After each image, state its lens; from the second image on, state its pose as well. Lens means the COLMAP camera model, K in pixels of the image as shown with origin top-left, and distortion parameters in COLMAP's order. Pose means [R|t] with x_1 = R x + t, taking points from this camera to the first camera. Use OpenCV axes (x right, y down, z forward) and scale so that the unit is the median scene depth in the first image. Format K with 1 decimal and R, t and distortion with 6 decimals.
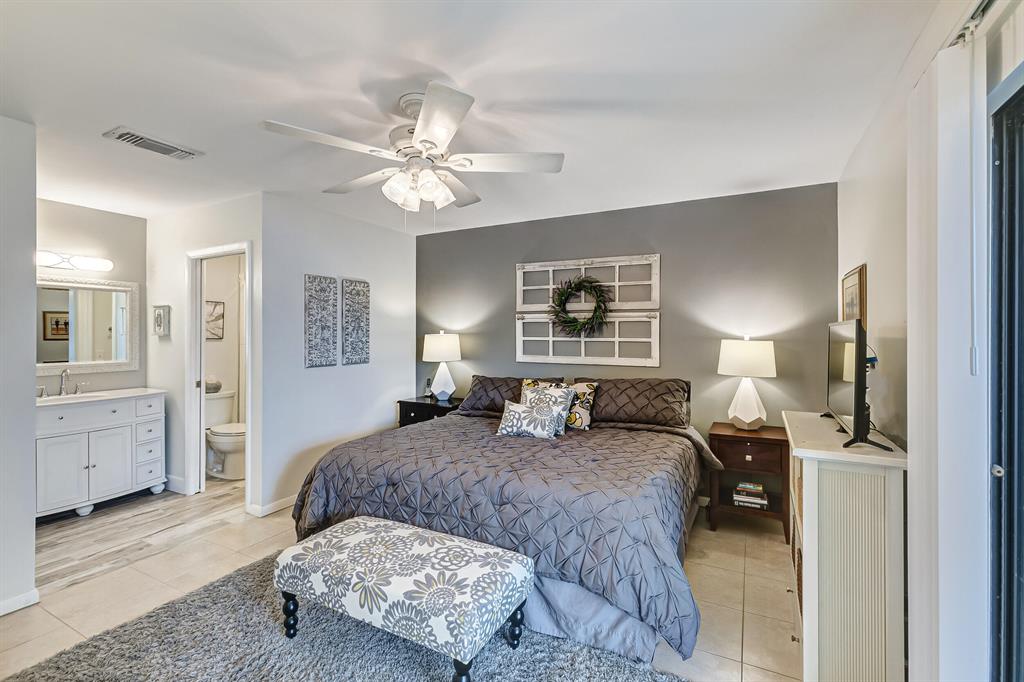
lens RADIAL K [[461.9, 0, 518.6], [0, 461.9, 330.7], [0, 0, 1]] dist [-0.017327, 0.018045]
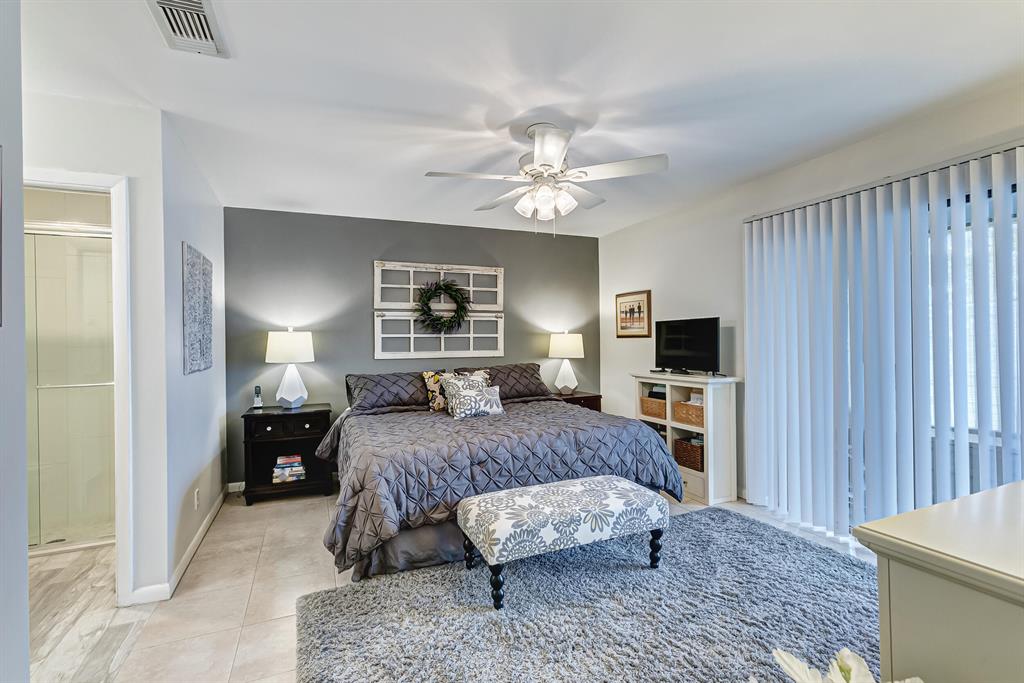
lens RADIAL K [[465.9, 0, 513.5], [0, 465.9, 337.6], [0, 0, 1]] dist [-0.019361, 0.018285]
pose [[0.628901, -0.003919, 0.777476, -0.729807], [0.008809, 0.999959, -0.002085, 0.031538], [-0.777436, 0.008160, 0.628910, 0.175870]]
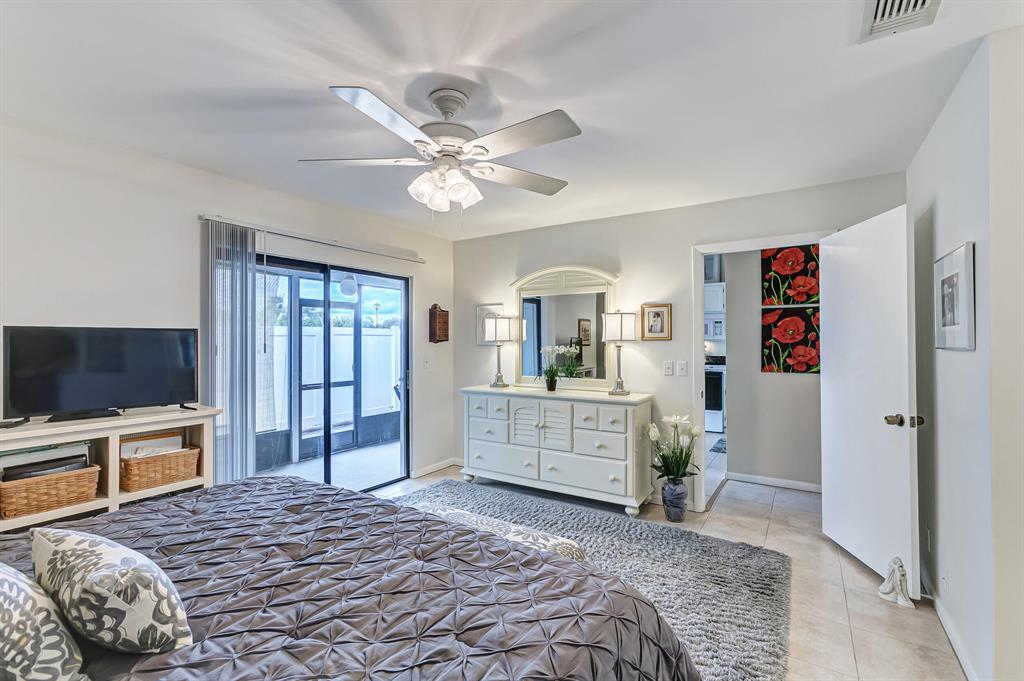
lens RADIAL K [[465.9, 0, 513.5], [0, 465.9, 336.6], [0, 0, 1]] dist [-0.019361, 0.018285]
pose [[-0.995311, 0.005446, 0.096572, -0.267953], [0.003984, 0.999875, -0.015320, 0.017001], [-0.096644, -0.014863, -0.995208, 1.176997]]
